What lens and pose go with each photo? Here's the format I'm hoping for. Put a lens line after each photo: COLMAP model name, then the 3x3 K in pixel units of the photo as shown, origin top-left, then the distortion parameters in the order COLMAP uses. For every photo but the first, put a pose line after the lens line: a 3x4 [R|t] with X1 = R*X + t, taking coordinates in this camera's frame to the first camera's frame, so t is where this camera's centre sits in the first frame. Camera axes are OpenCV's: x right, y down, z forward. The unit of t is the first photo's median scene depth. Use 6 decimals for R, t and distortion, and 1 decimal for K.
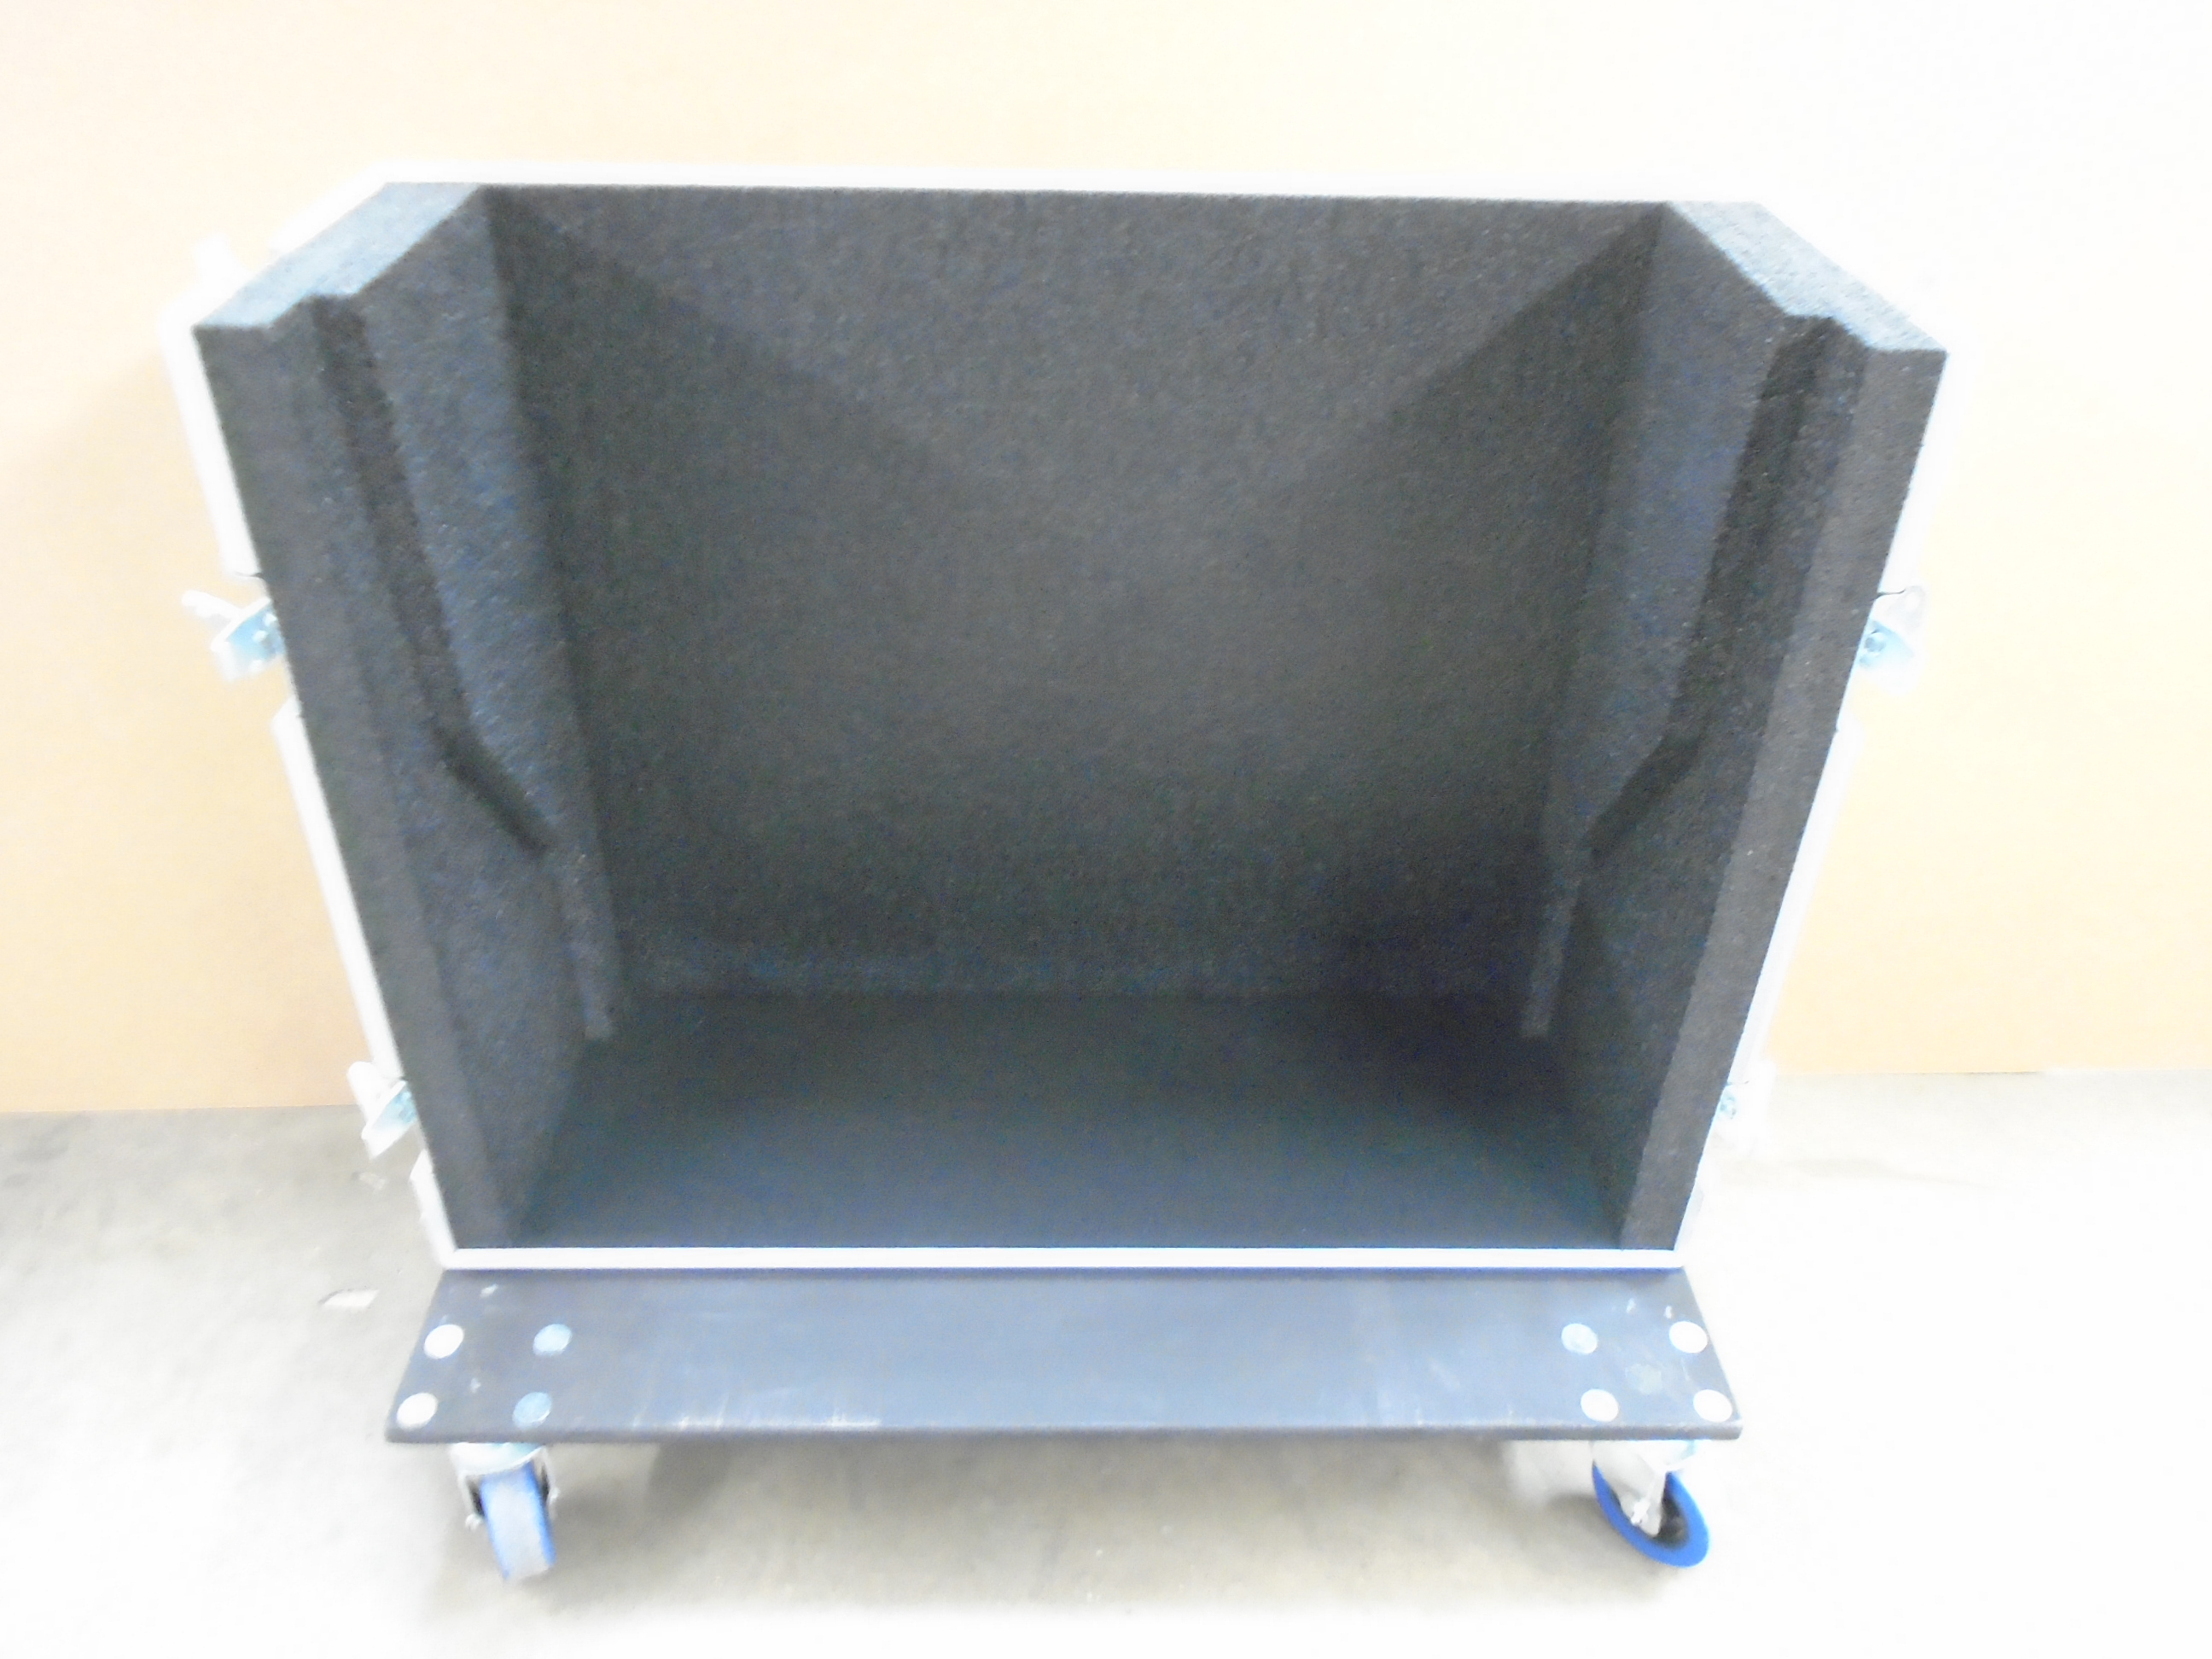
lens RADIAL K [[1714.6, 0, 1094.3], [0, 1714.6, 819.9], [0, 0, 1]] dist [-0.006504, -0.001365]
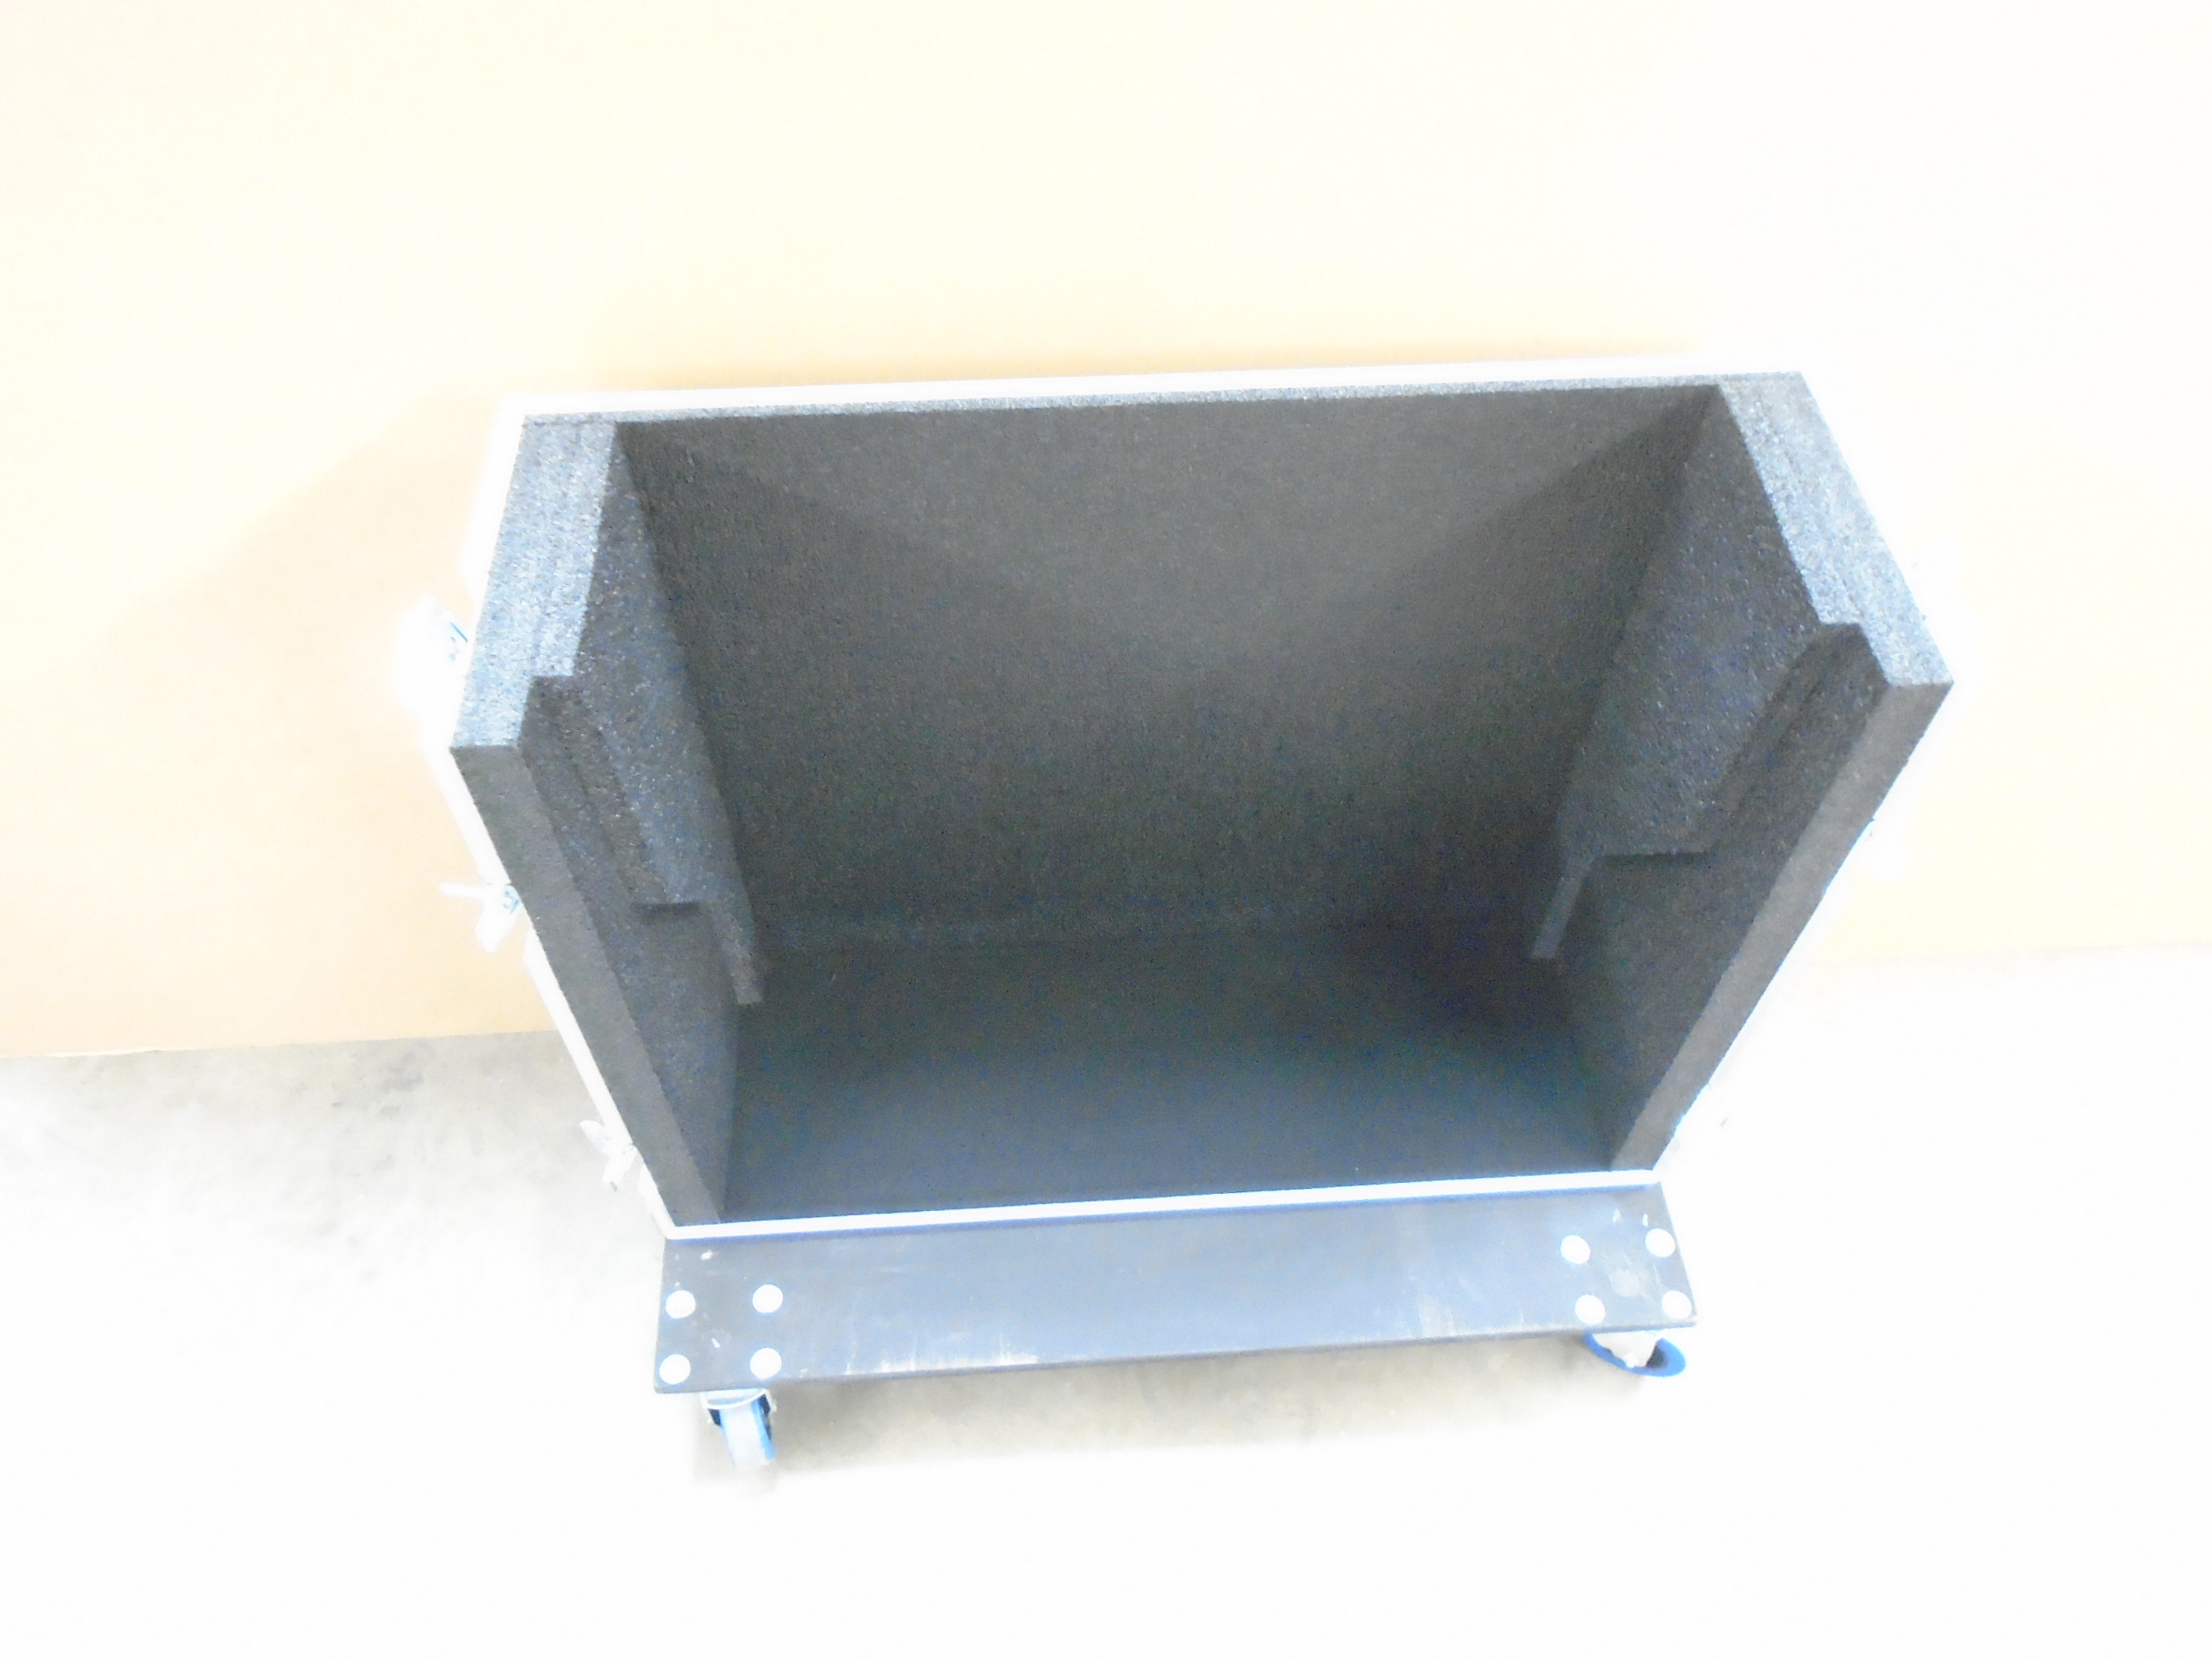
lens RADIAL K [[1714.6, 0, 1094.3], [0, 1714.6, 821.1], [0, 0, 1]] dist [-0.006504, -0.001365]
pose [[0.998637, -0.047289, 0.022111, -0.090904], [0.037466, 0.944208, 0.327211, -0.448995], [-0.036351, -0.325937, 0.944692, -0.089042]]
